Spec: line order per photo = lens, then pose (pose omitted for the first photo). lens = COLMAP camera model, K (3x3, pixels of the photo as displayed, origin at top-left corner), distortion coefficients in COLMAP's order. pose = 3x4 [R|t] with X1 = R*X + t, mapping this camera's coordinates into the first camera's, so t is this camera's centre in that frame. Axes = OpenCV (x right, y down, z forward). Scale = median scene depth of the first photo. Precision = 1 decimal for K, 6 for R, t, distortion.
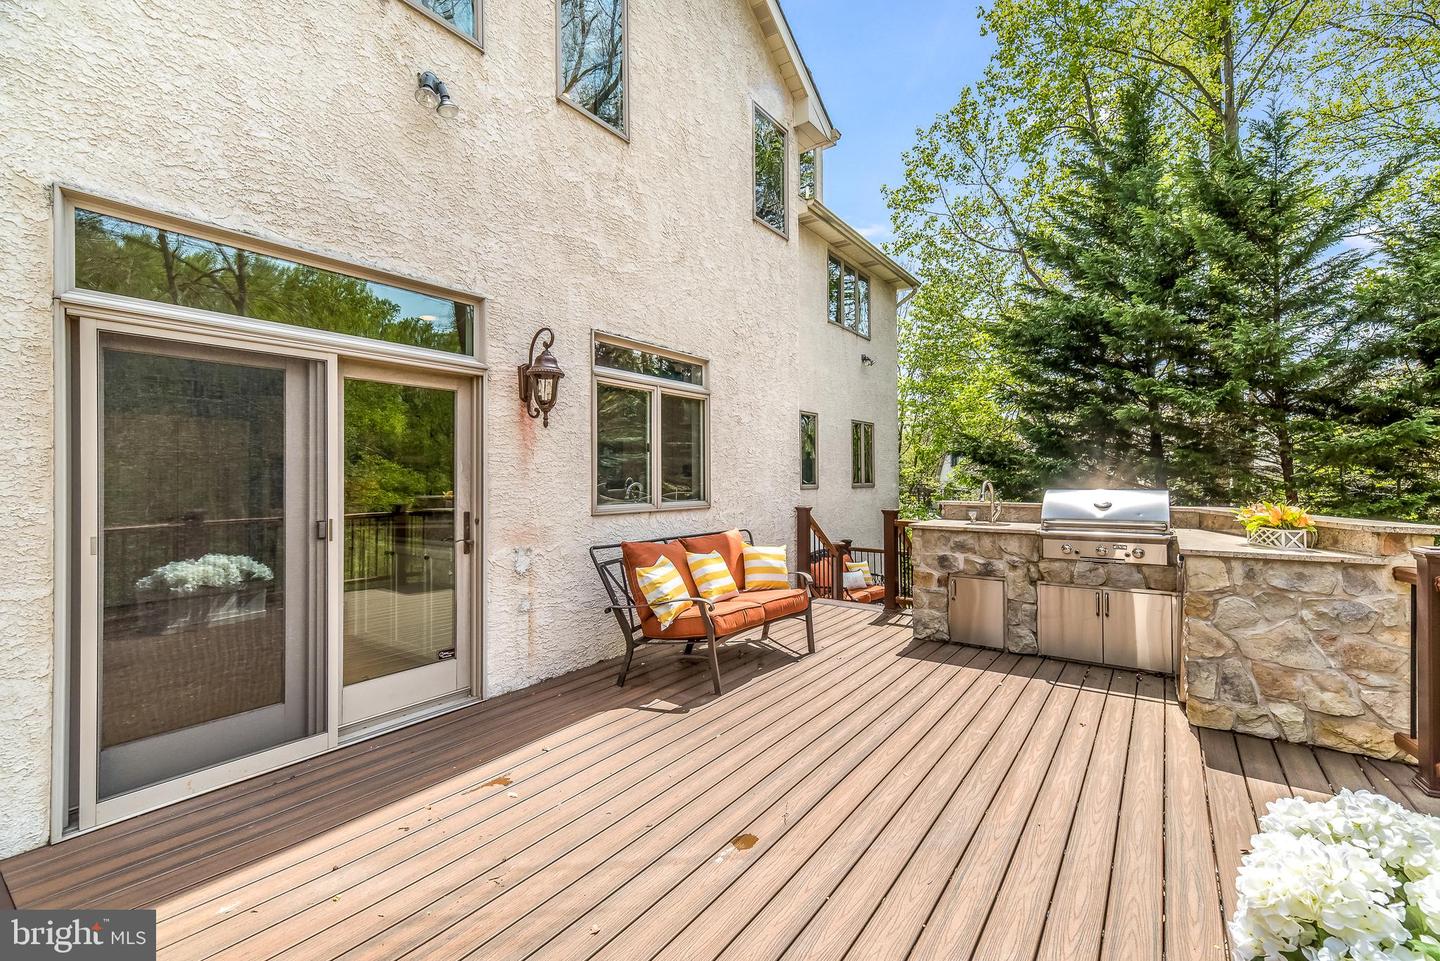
lens RADIAL K [[622.0, 0, 720.2], [0, 622.0, 471.1], [0, 0, 1]] dist [0.008831, 0.002709]
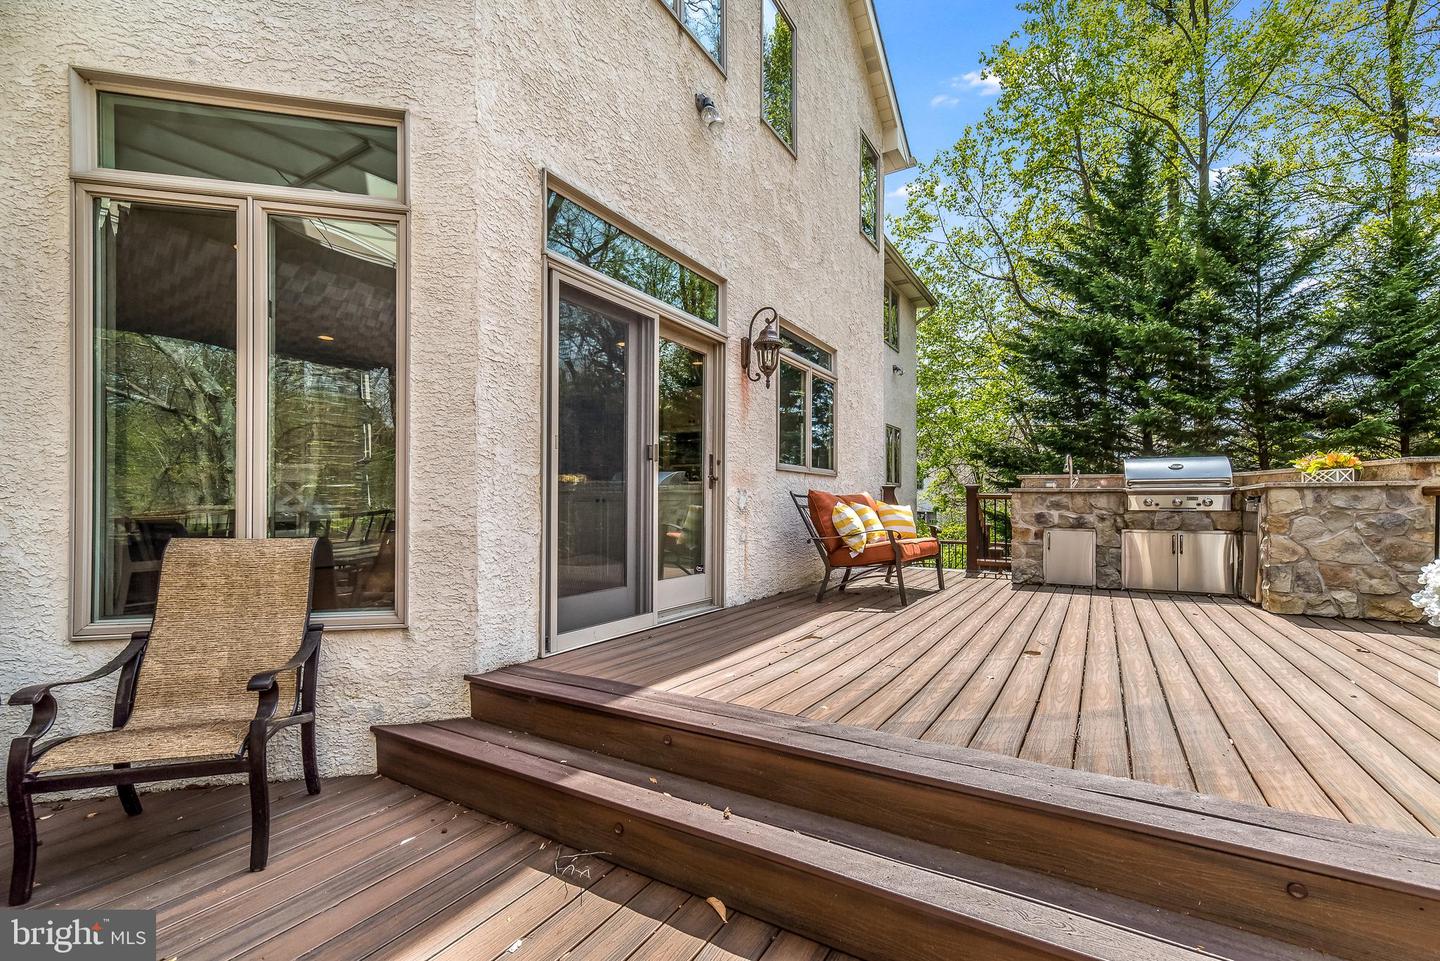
lens RADIAL K [[622.0, 0, 726.4], [0, 622.0, 500.6], [0, 0, 1]] dist [0.008831, 0.002709]
pose [[0.996455, 0.009577, 0.083581, -0.390759], [-0.010120, 0.999930, 0.006073, 0.120993], [-0.083517, -0.006897, 0.996483, -0.181471]]
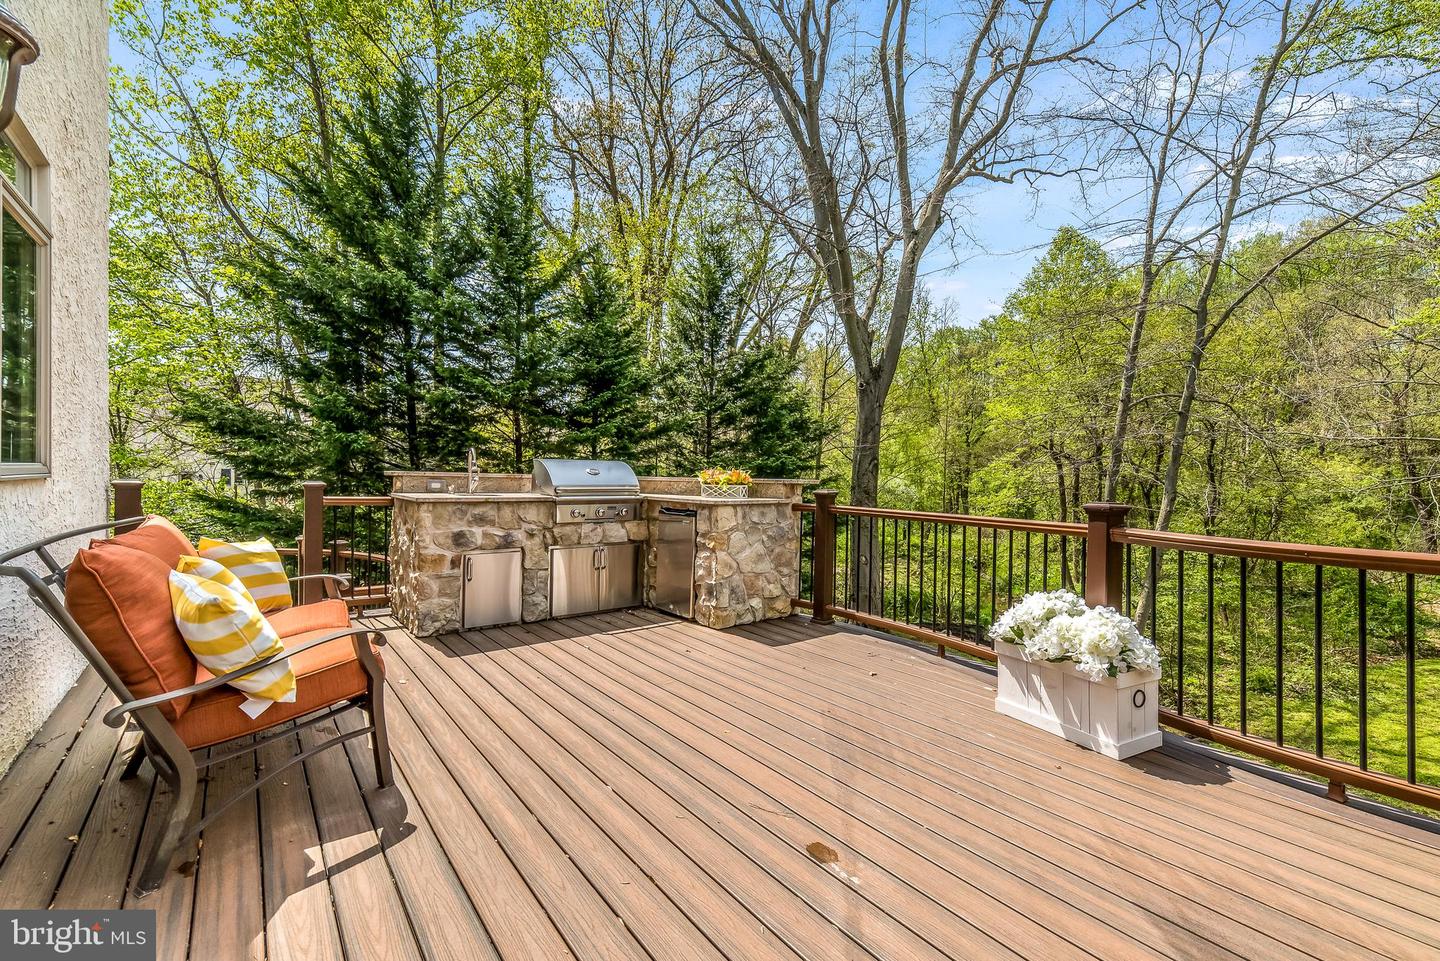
lens RADIAL K [[622.0, 0, 707.4], [0, 622.0, 474.1], [0, 0, 1]] dist [0.008831, 0.002709]
pose [[0.294729, 0.005723, 0.955564, -0.401370], [-0.031412, 0.999500, 0.003702, 0.045739], [-0.955065, -0.031107, 0.294761, 0.459703]]
